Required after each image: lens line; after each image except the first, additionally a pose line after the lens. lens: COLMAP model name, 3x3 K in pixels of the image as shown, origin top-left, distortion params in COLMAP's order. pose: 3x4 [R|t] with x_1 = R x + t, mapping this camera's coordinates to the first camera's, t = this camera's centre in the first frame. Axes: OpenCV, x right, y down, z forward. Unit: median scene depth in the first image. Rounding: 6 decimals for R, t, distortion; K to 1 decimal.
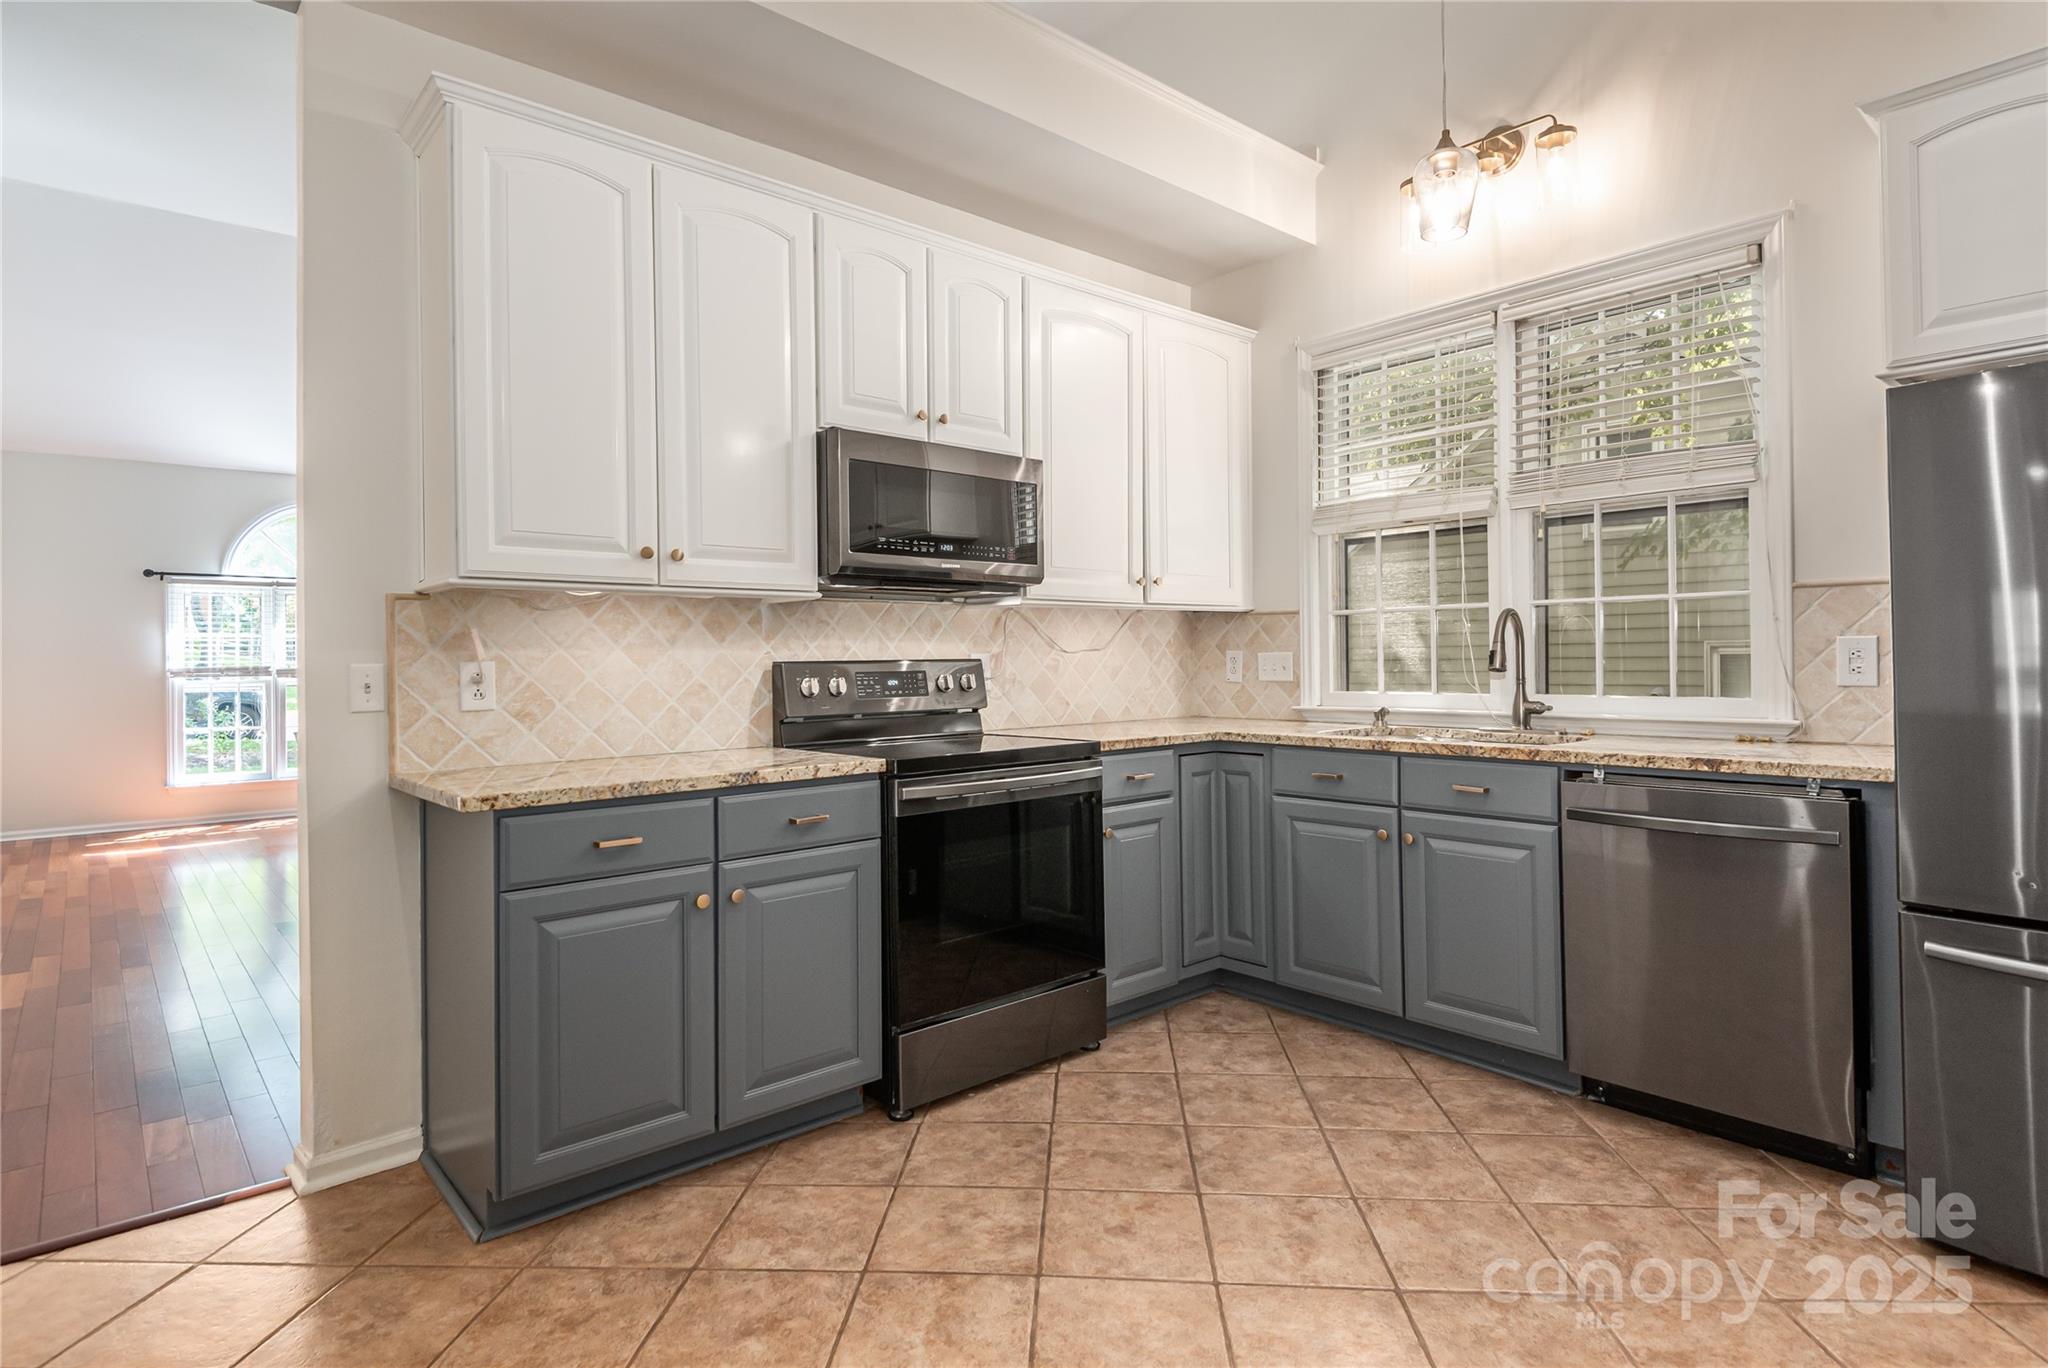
lens RADIAL K [[1055.7, 0, 1035.3], [0, 1055.7, 661.1], [0, 0, 1]] dist [0.002541, 0.000407]
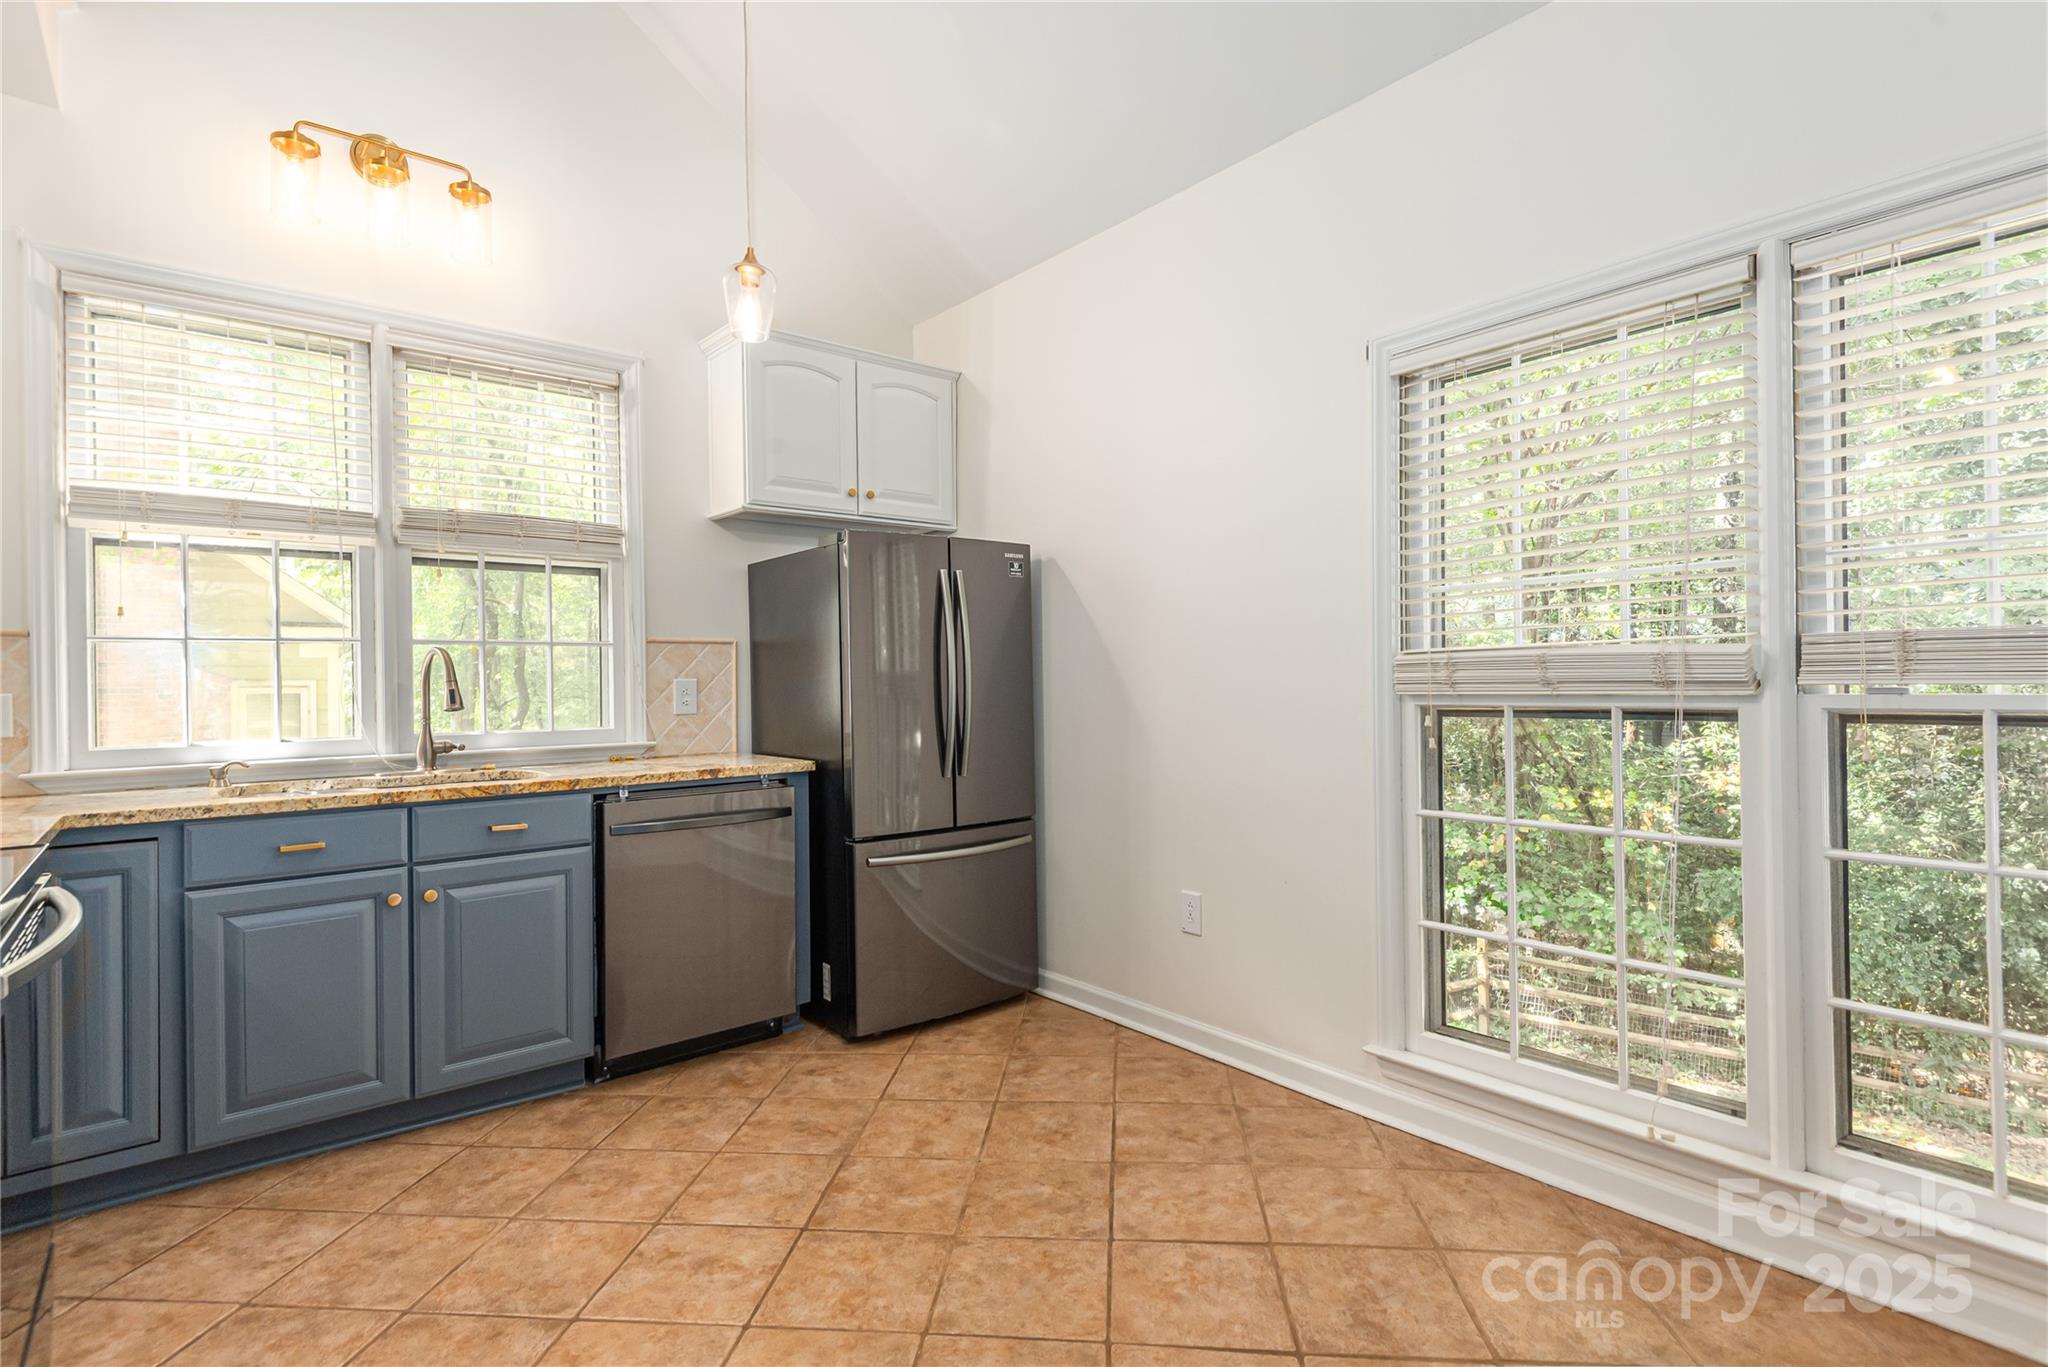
lens RADIAL K [[1000.0, 0, 1024.0], [0, 1000.0, 683.5], [0, 0, 1]] dist [-0.001858, -0.000434]
pose [[0.023422, 0.007267, 0.999699, -0.513754], [0.016558, 0.999834, -0.007656, 0.000256], [-0.999589, 0.016732, 0.023298, 0.479423]]
